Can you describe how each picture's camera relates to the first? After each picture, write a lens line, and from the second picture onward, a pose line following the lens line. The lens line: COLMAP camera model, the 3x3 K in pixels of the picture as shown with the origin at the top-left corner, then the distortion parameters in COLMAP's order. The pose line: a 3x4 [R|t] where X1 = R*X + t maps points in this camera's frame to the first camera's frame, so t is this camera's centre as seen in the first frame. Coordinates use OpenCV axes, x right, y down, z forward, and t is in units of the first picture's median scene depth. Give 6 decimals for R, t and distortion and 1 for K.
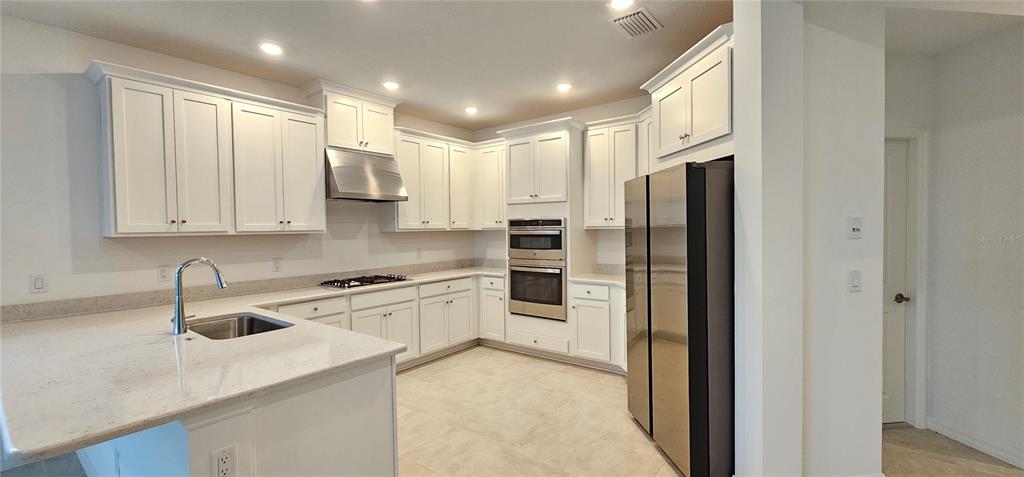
lens RADIAL K [[421.6, 0, 518.1], [0, 421.6, 238.2], [0, 0, 1]] dist [0.000562, 0.000067]
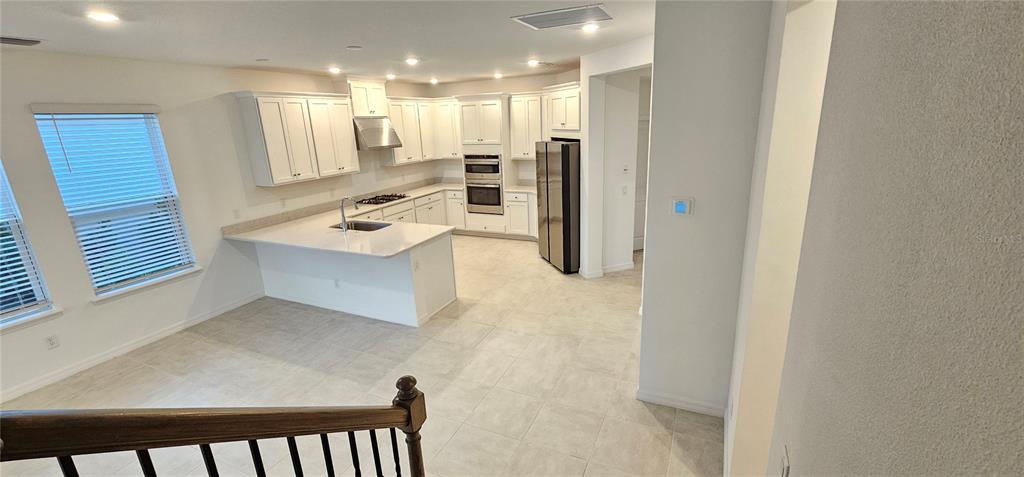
lens RADIAL K [[421.6, 0, 518.1], [0, 421.6, 238.2], [0, 0, 1]] dist [0.000562, 0.000067]
pose [[0.975629, -0.081331, 0.203796, -0.184904], [0.029996, 0.969486, 0.243305, -0.126932], [-0.217366, -0.231263, 0.948298, -0.667449]]
